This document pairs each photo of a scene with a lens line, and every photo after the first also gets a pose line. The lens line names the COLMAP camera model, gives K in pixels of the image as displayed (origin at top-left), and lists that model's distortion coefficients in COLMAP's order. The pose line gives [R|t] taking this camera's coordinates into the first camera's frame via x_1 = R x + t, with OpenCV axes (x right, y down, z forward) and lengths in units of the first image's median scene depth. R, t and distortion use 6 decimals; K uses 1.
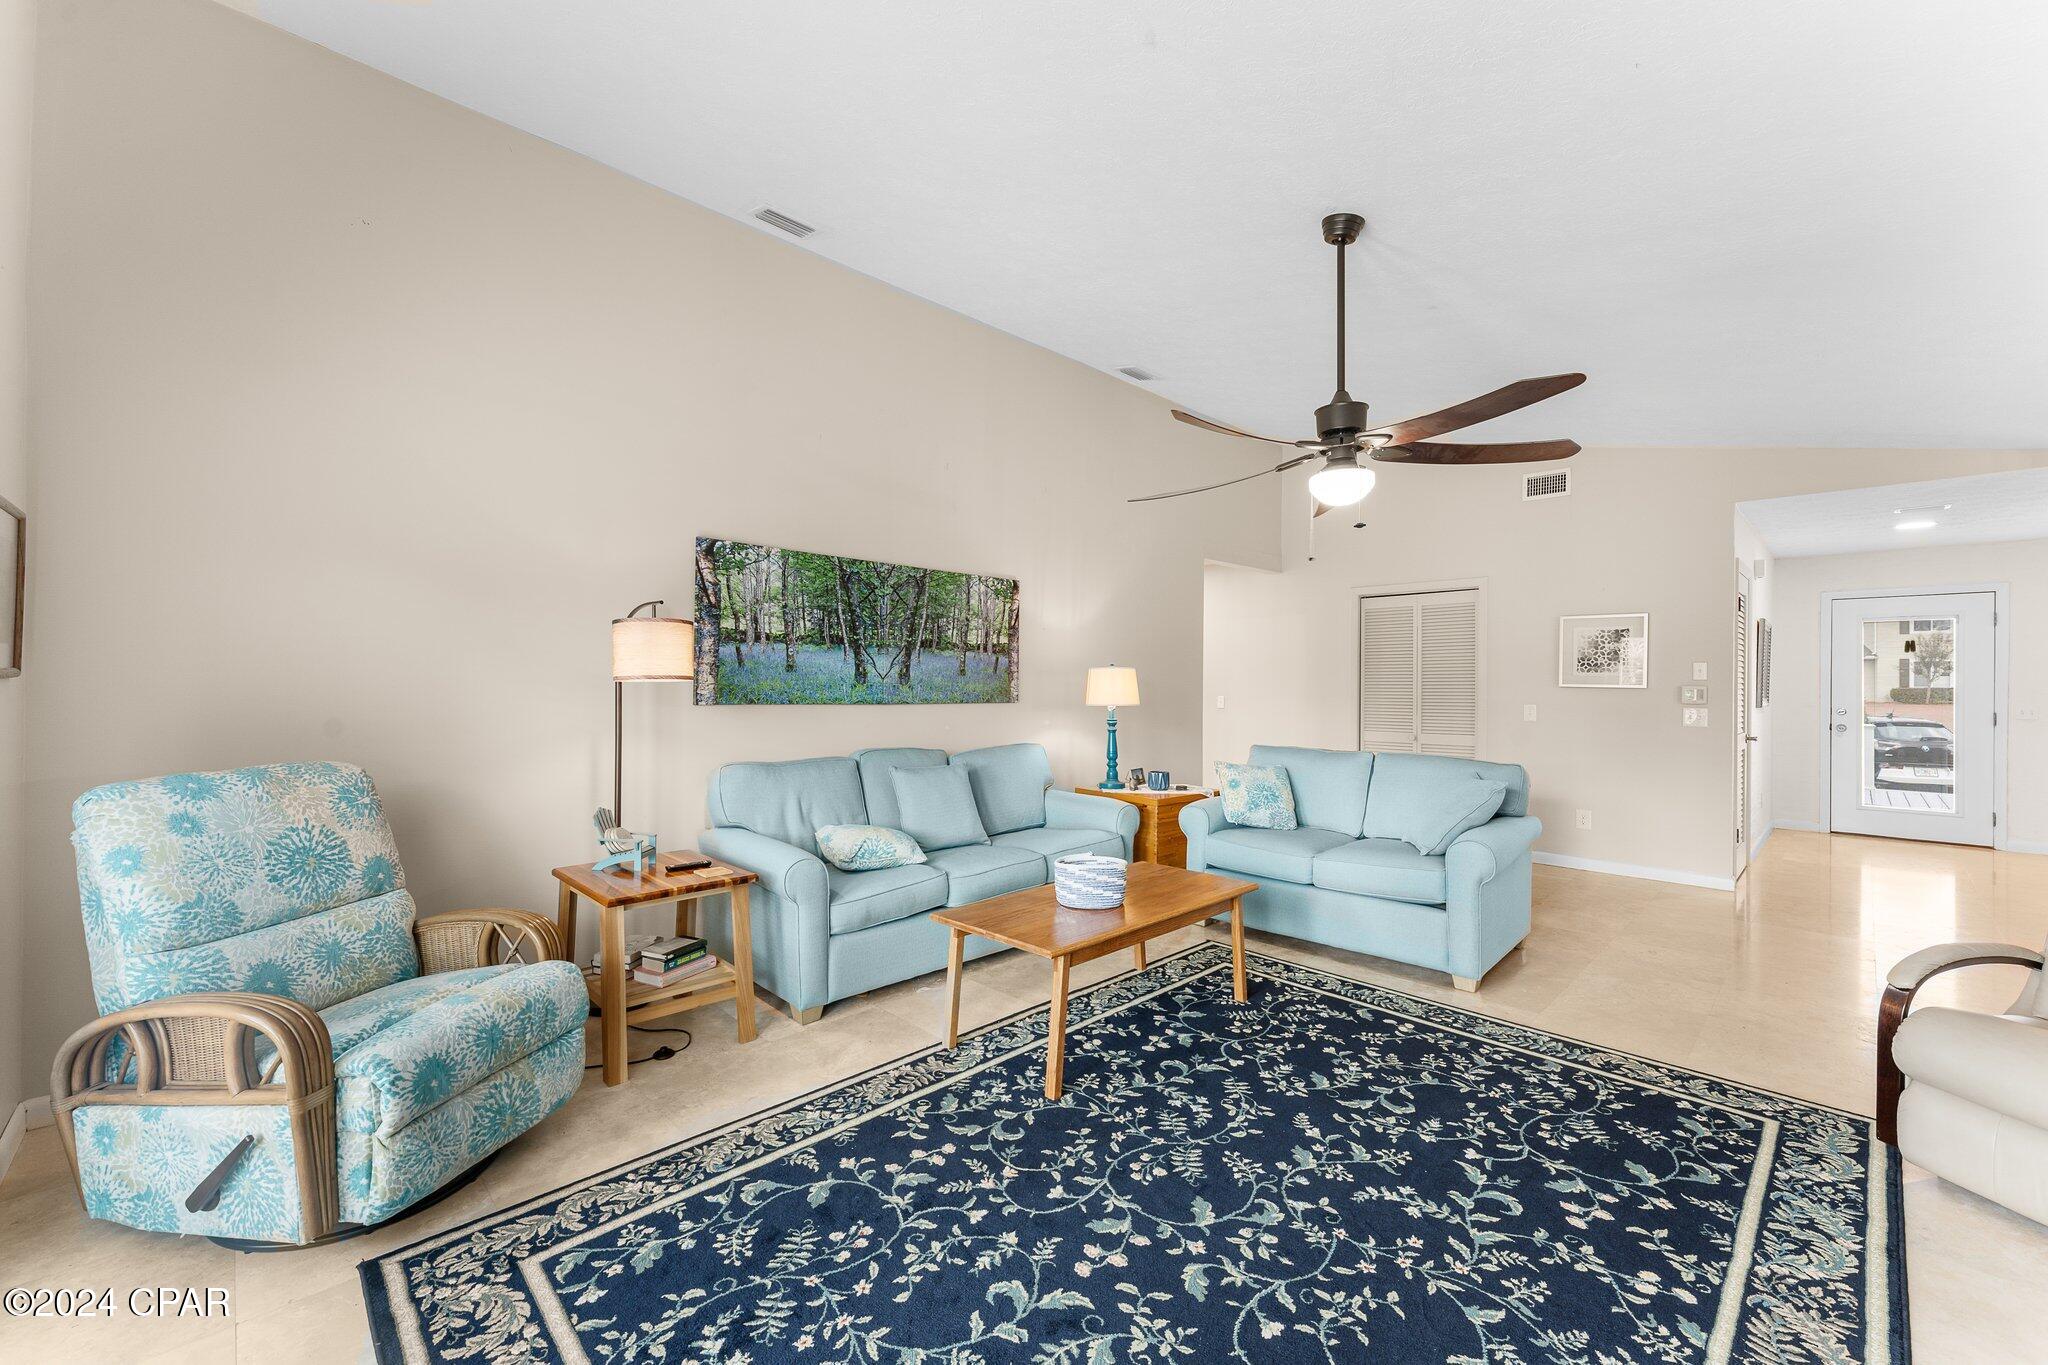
lens RADIAL K [[813.7, 0, 1017.7], [0, 813.7, 682.6], [0, 0, 1]] dist [0.000488, 0.000638]
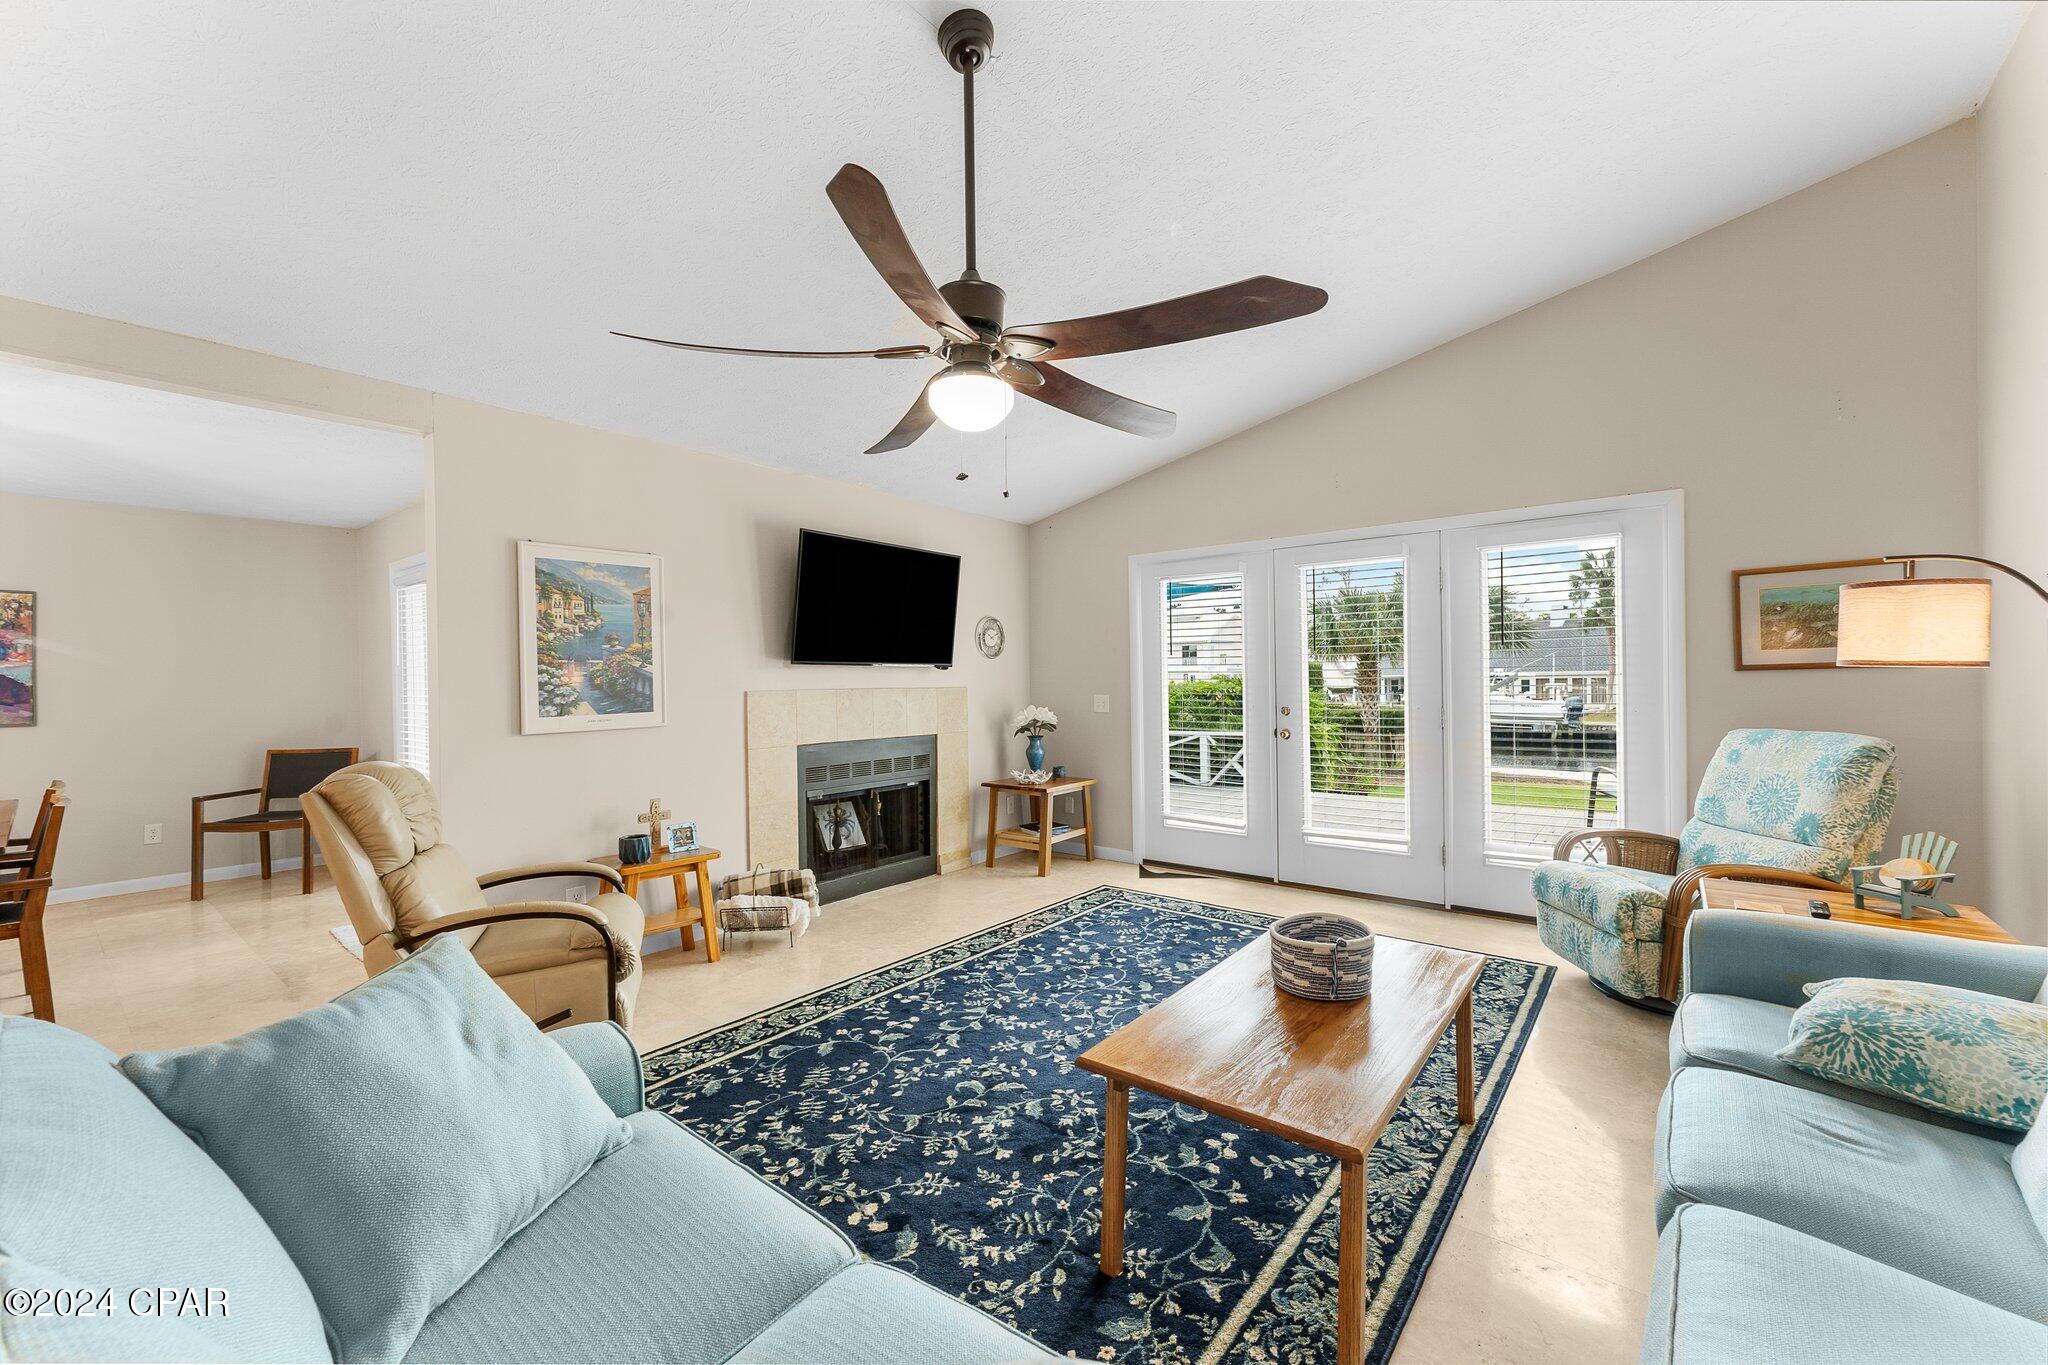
lens RADIAL K [[813.7, 0, 1017.7], [0, 813.7, 682.6], [0, 0, 1]] dist [0.000488, 0.000638]
pose [[-0.992164, 0.008789, -0.124636, 0.525390], [0.008351, 0.999957, 0.004041, 0.003168], [0.124666, 0.002969, -0.992194, 2.007019]]
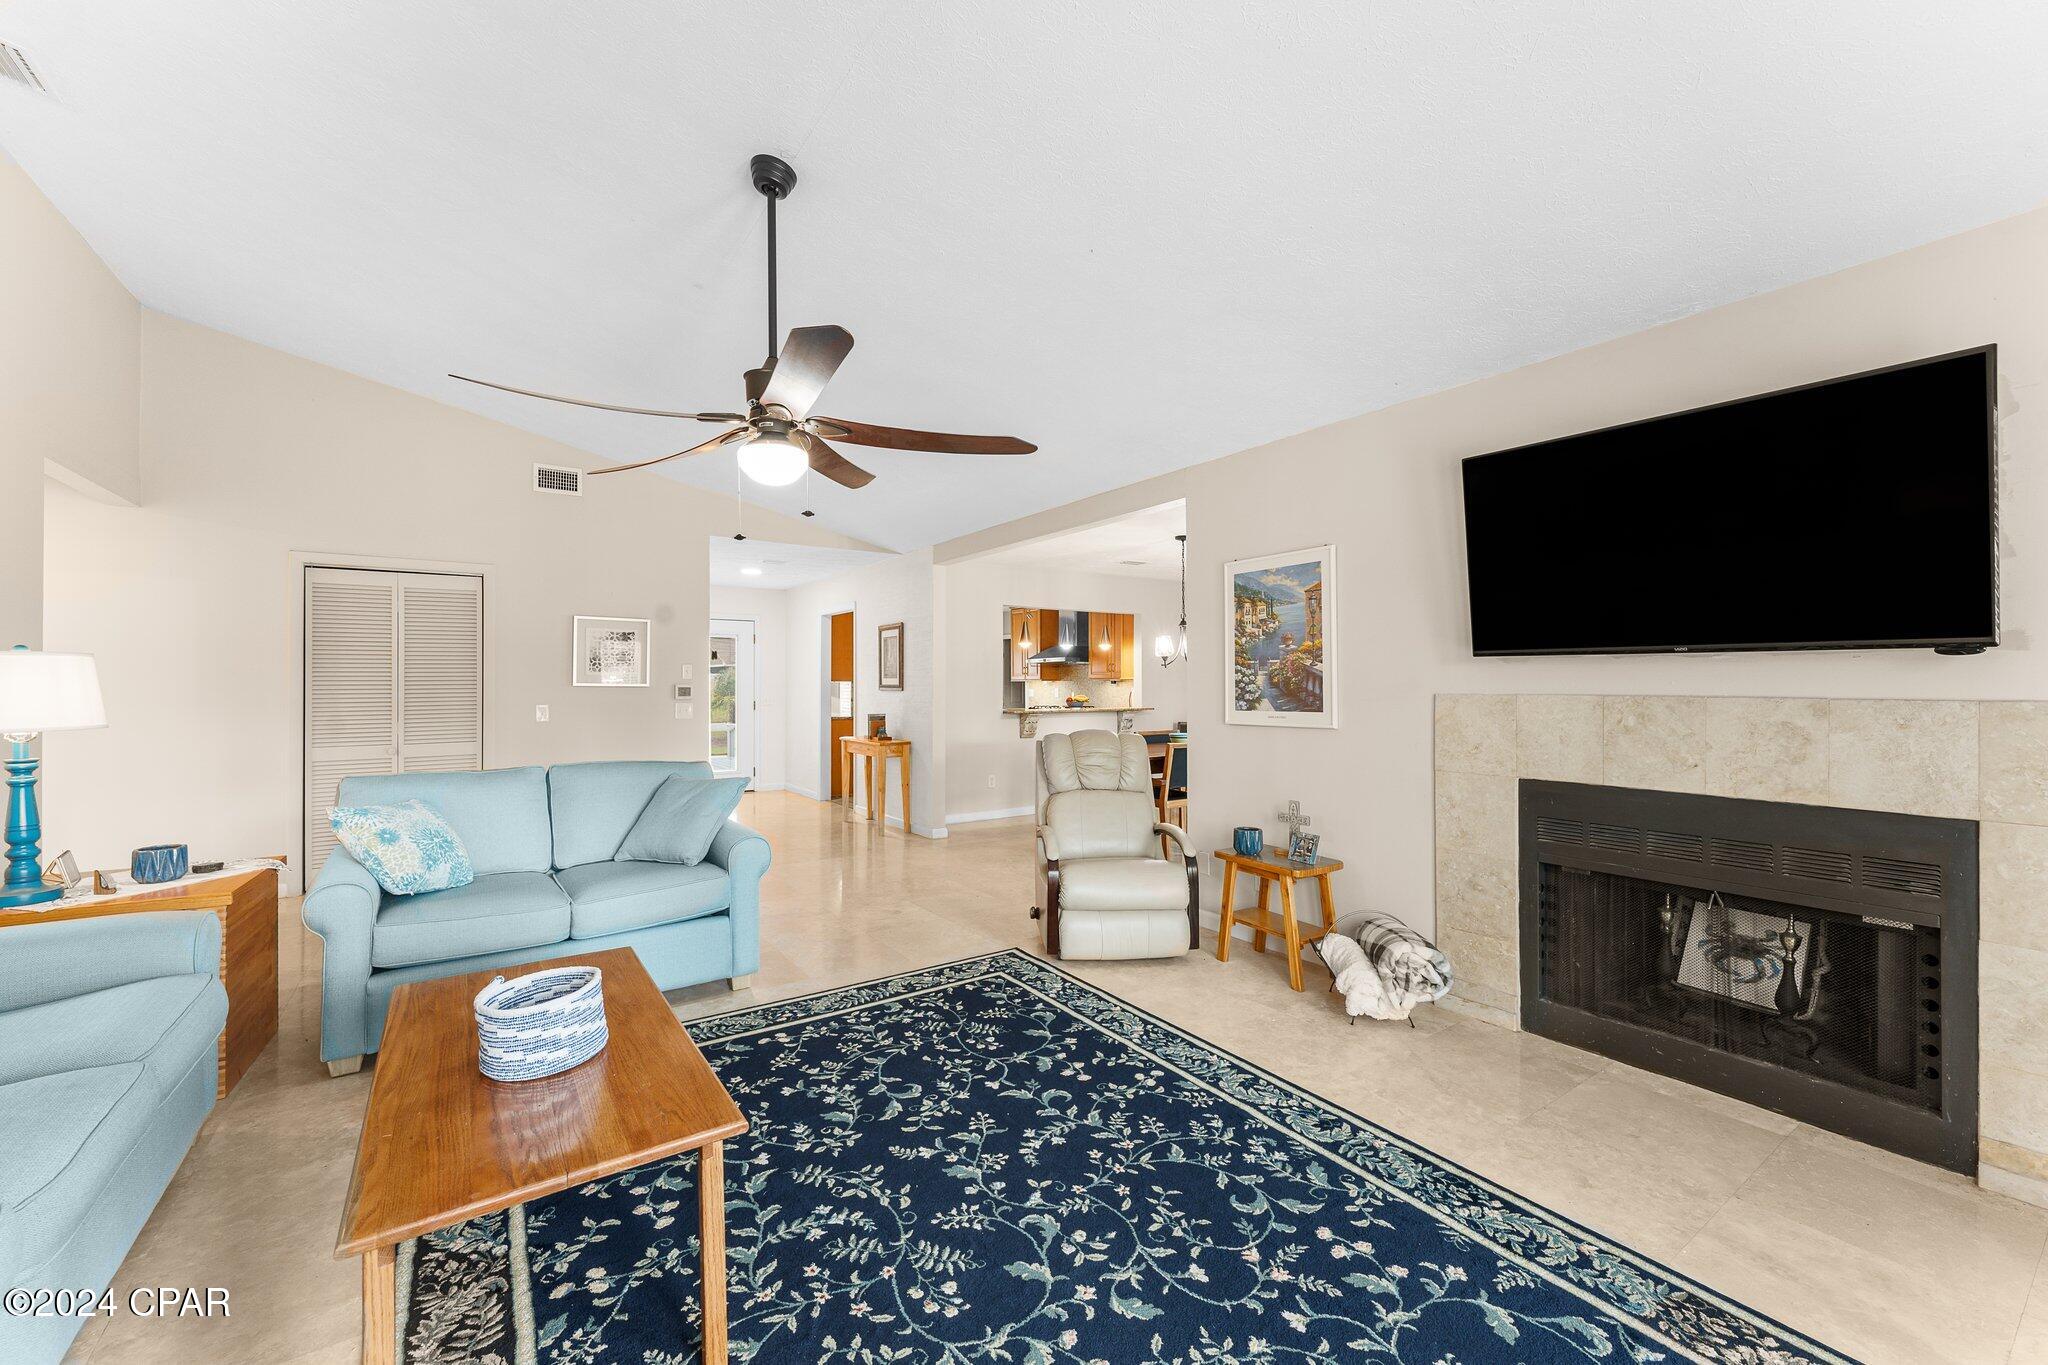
lens RADIAL K [[813.7, 0, 1017.7], [0, 813.7, 682.6], [0, 0, 1]] dist [0.000488, 0.000638]
pose [[0.172366, -0.003926, 0.985025, -0.517343], [0.002763, 0.999990, 0.003502, -0.001139], [-0.985029, 0.002118, 0.172375, 0.676645]]
